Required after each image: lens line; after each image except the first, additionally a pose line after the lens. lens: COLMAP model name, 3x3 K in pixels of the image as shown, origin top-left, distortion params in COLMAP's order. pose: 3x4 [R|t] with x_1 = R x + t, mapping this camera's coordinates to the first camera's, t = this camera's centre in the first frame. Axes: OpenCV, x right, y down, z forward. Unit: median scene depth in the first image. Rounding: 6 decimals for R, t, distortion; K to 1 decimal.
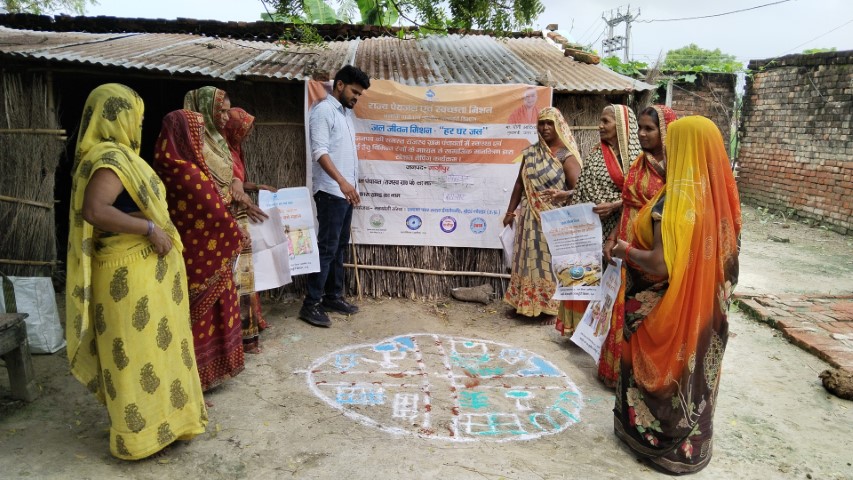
lens RADIAL K [[739.6, 0, 423.6], [0, 739.6, 234.7], [0, 0, 1]] dist [0.085669, -0.177638]
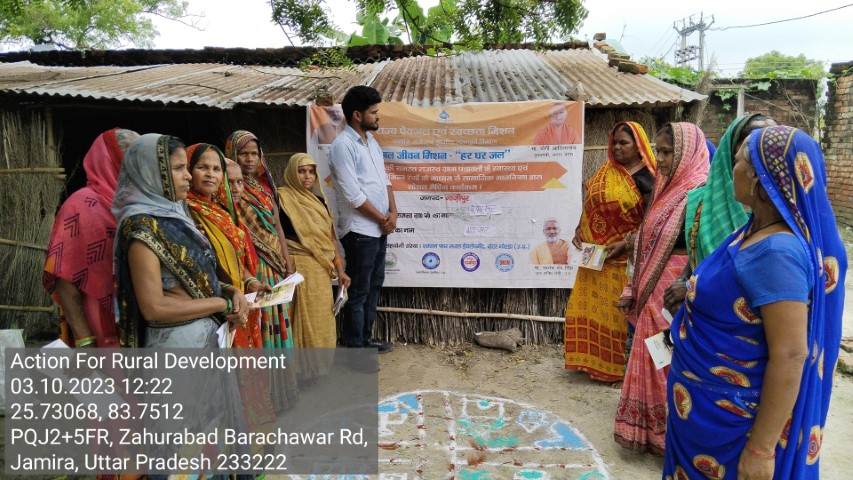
lens RADIAL K [[723.9, 0, 422.6], [0, 723.9, 228.2], [0, 0, 1]] dist [0.084780, -0.174897]
pose [[0.992826, -0.021149, -0.117682, 0.081059], [0.017232, 0.999266, -0.034203, -0.023635], [0.118319, 0.031929, 0.992462, 0.130619]]
